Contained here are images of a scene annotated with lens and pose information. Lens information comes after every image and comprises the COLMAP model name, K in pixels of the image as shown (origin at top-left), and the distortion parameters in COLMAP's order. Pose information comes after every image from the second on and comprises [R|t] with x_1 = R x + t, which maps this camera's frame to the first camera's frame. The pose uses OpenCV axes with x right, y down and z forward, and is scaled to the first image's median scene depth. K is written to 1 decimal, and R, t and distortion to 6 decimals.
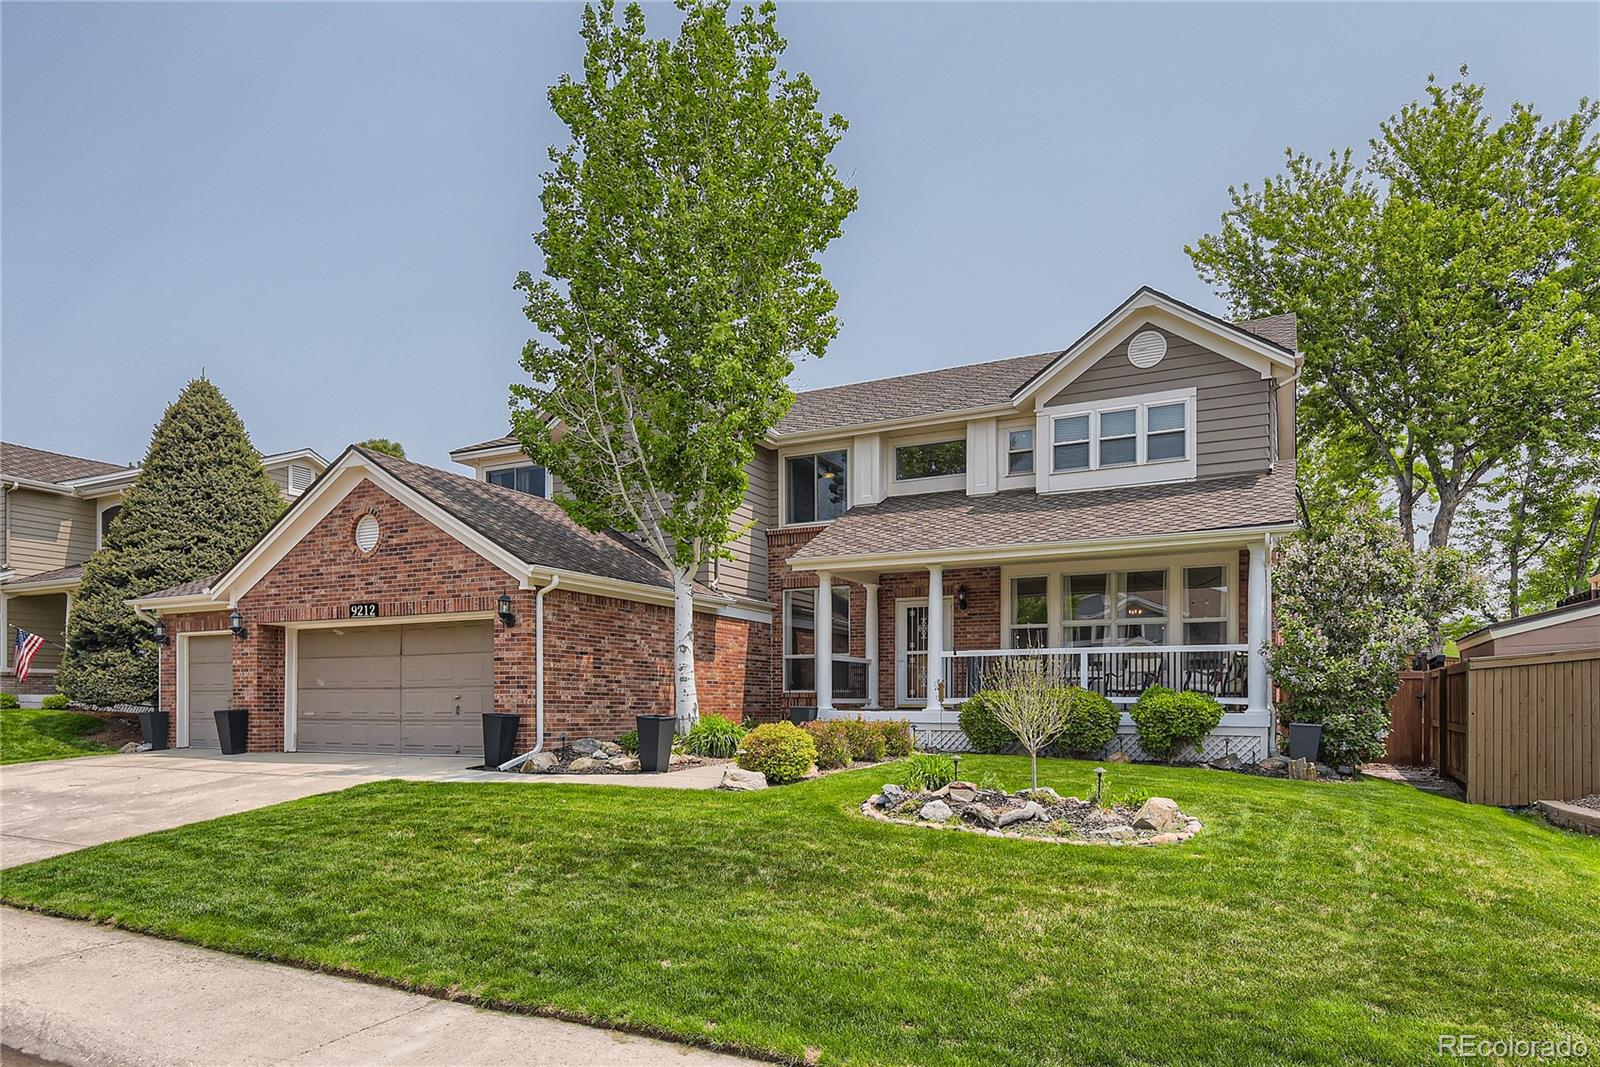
lens RADIAL K [[728.7, 0, 798.7], [0, 728.7, 535.0], [0, 0, 1]] dist [0.008047, -0.004592]
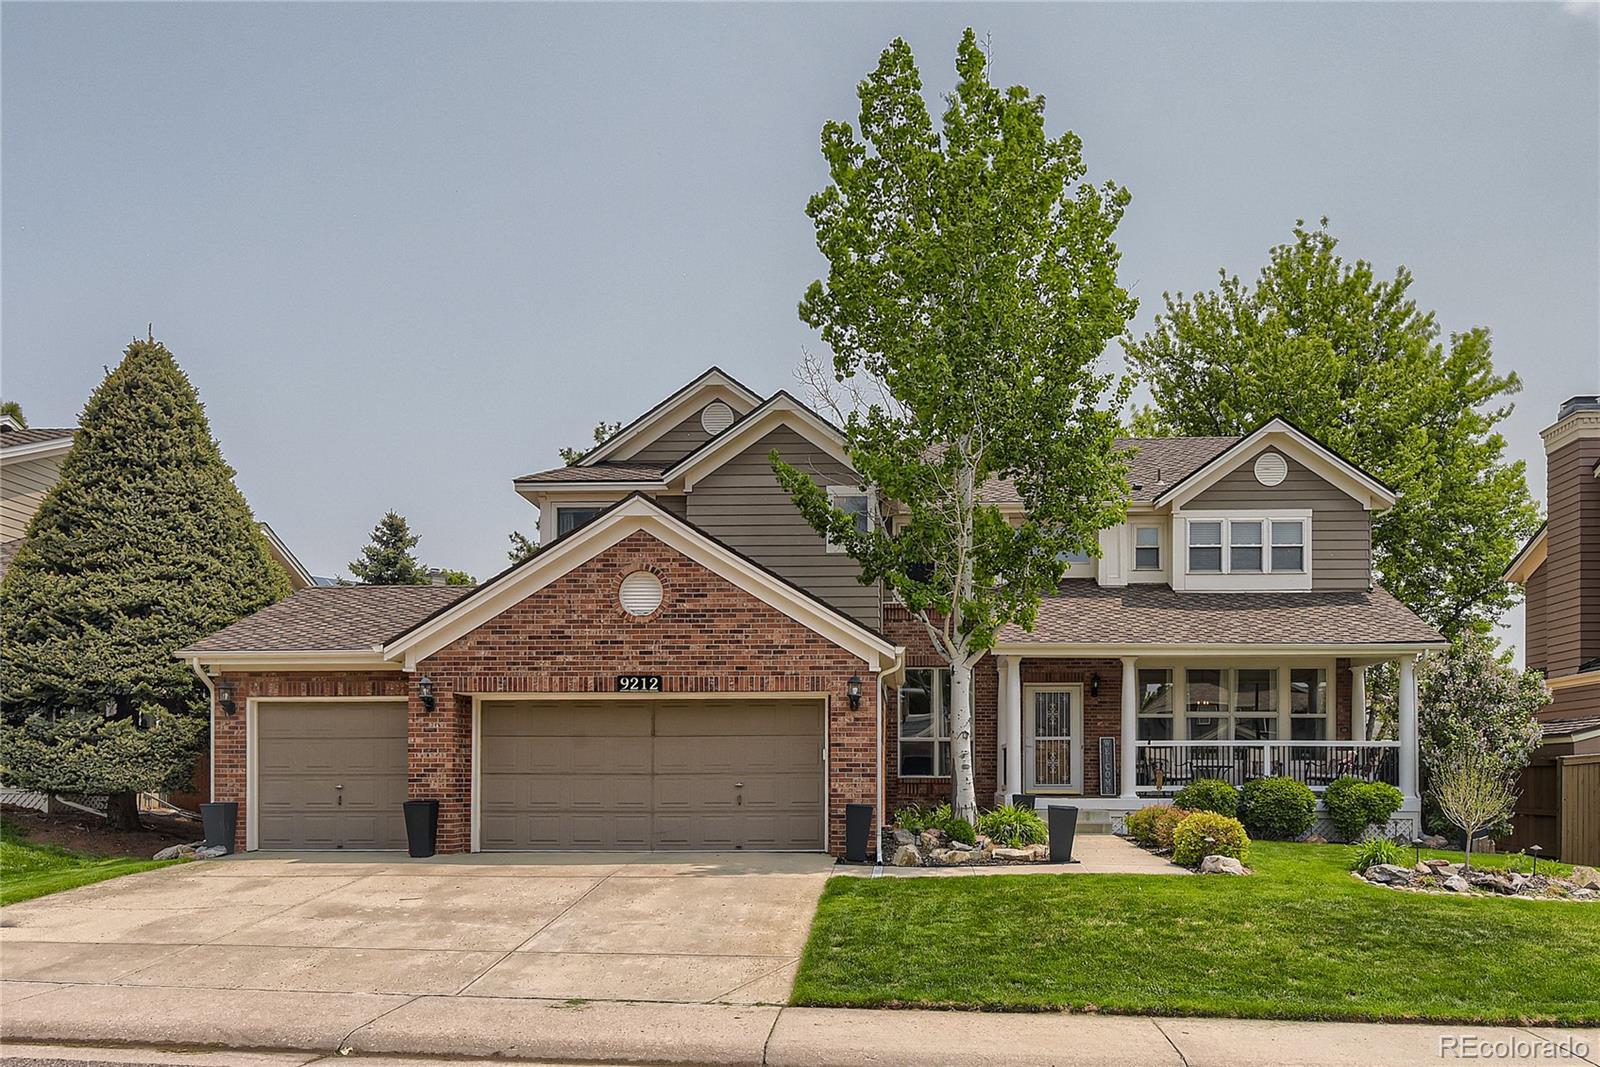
lens RADIAL K [[860.0, 0, 802.5], [0, 860.0, 567.9], [0, 0, 1]] dist [0.018921, -0.019055]
pose [[0.946332, 0.079309, 0.313314, -0.617488], [-0.073420, 0.996832, -0.030571, -0.013277], [-0.314747, 0.005927, 0.949157, -0.020431]]
